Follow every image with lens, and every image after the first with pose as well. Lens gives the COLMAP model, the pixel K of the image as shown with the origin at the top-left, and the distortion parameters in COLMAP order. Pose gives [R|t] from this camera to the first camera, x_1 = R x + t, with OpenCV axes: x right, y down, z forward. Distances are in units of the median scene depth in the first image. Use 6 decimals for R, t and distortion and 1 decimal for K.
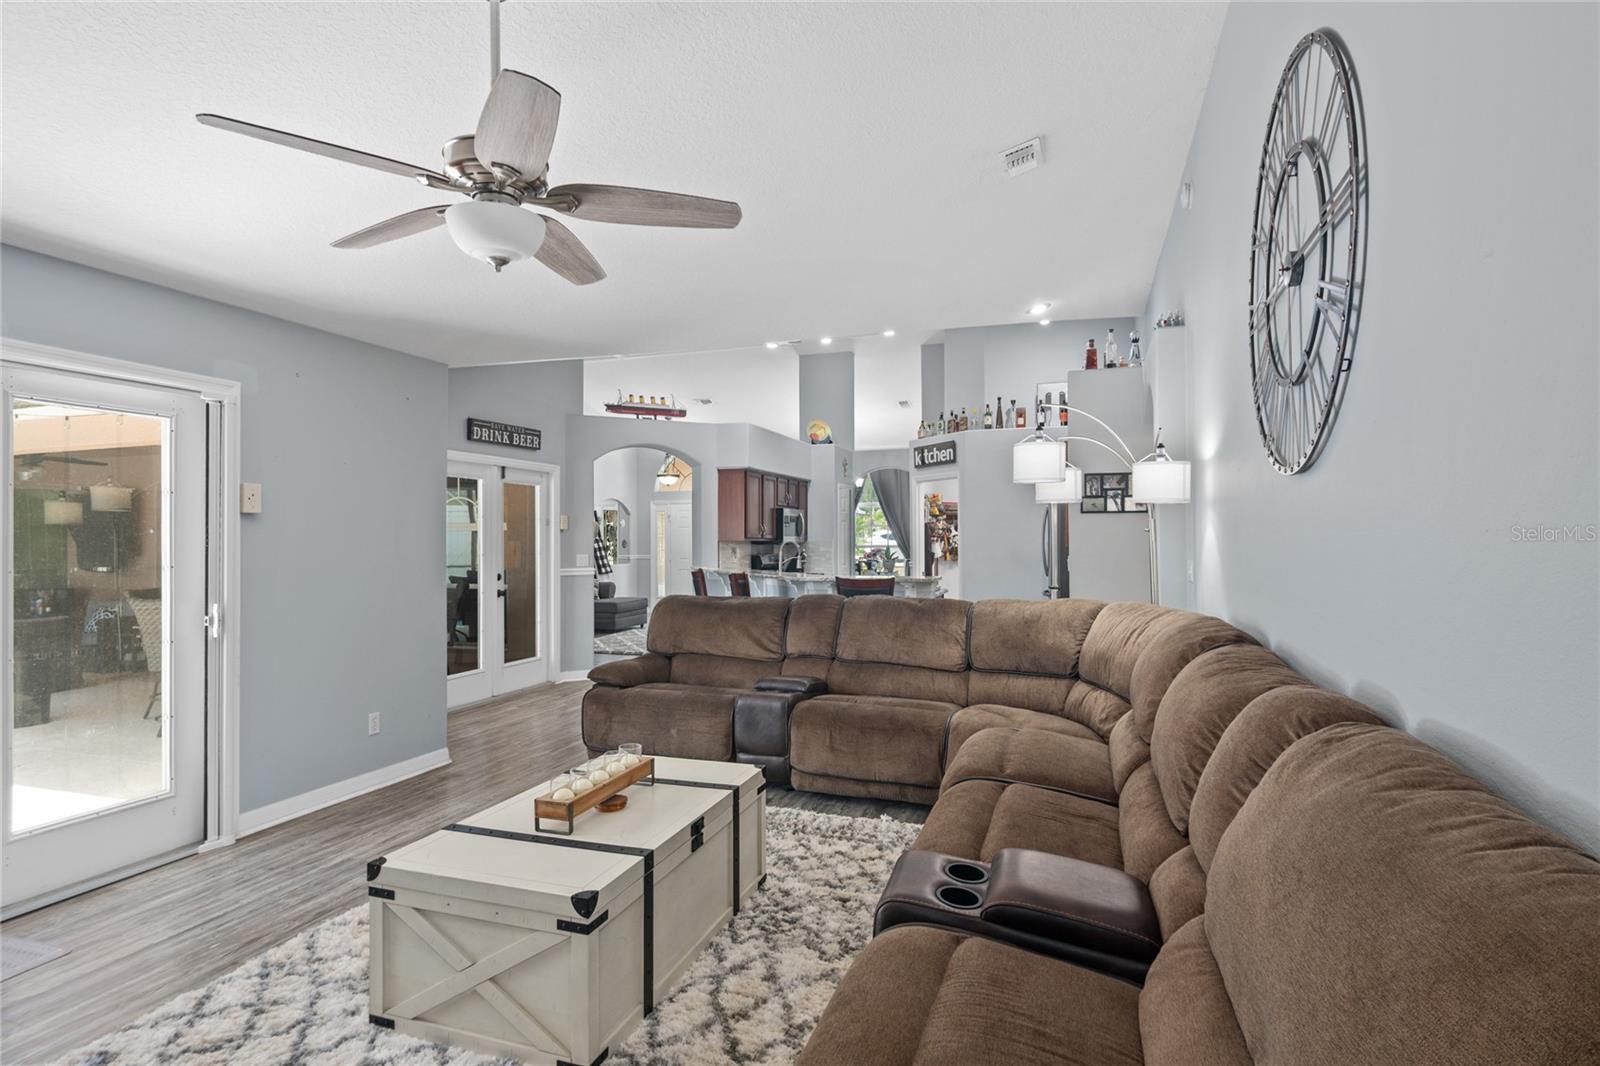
lens RADIAL K [[798.7, 0, 793.0], [0, 798.7, 538.5], [0, 0, 1]] dist [-0.005777, -0.001960]
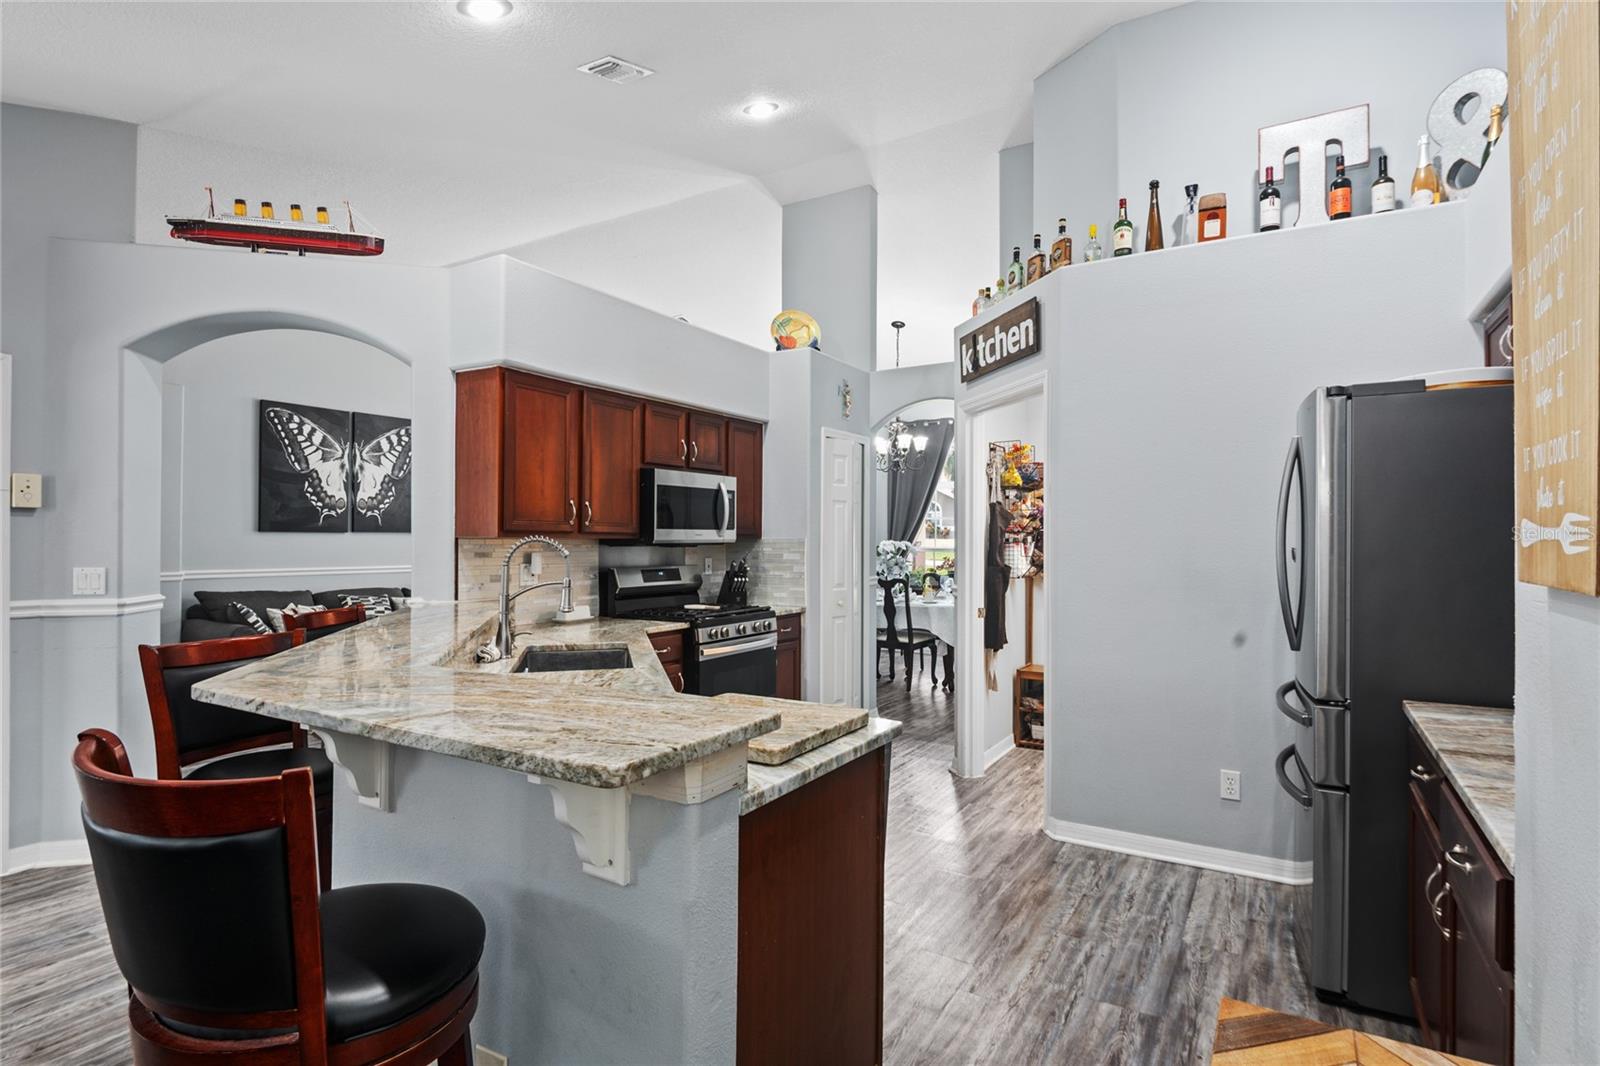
lens RADIAL K [[798.7, 0, 798.4], [0, 798.7, 541.7], [0, 0, 1]] dist [-0.005777, -0.001960]
pose [[0.979710, 0.008144, -0.200255, 0.166231], [-0.007225, 0.999960, 0.005321, 0.001702], [0.200290, -0.003766, 0.979729, 0.576700]]
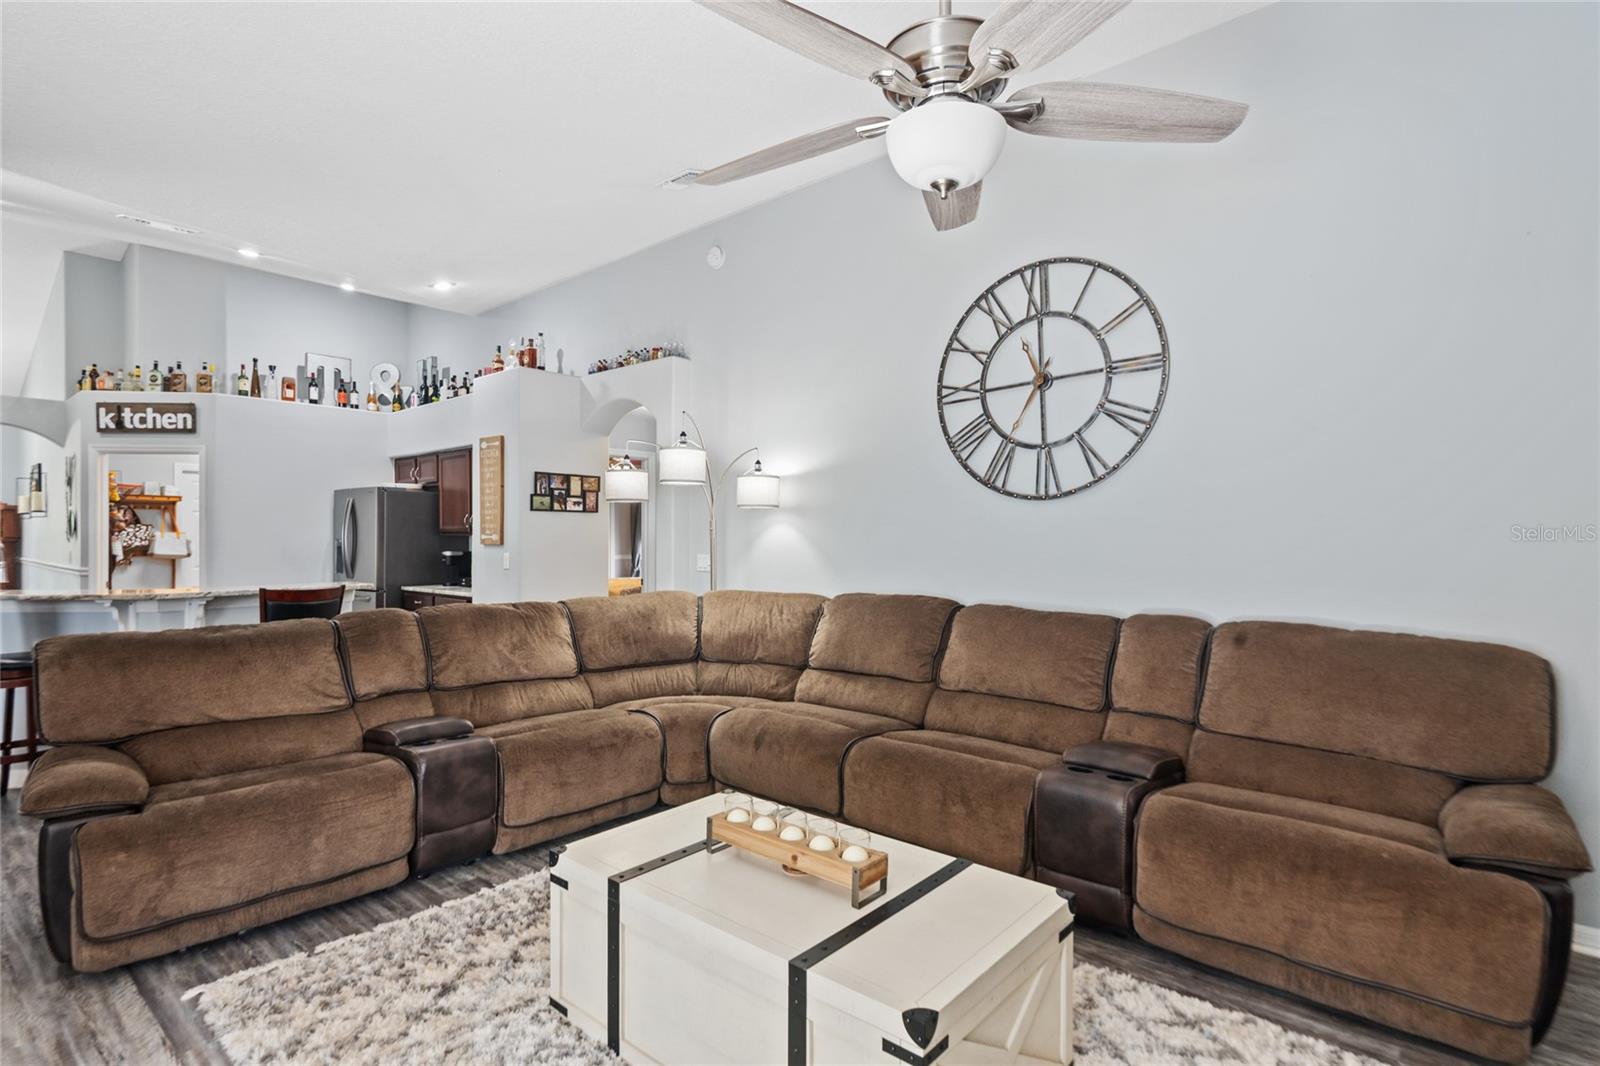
lens RADIAL K [[798.7, 0, 795.0], [0, 798.7, 528.9], [0, 0, 1]] dist [-0.005777, -0.001960]
pose [[0.370325, 0.013299, 0.928807, -0.282699], [-0.005290, 0.999911, -0.012208, 0.001138], [-0.928887, -0.000392, 0.370363, 0.200347]]
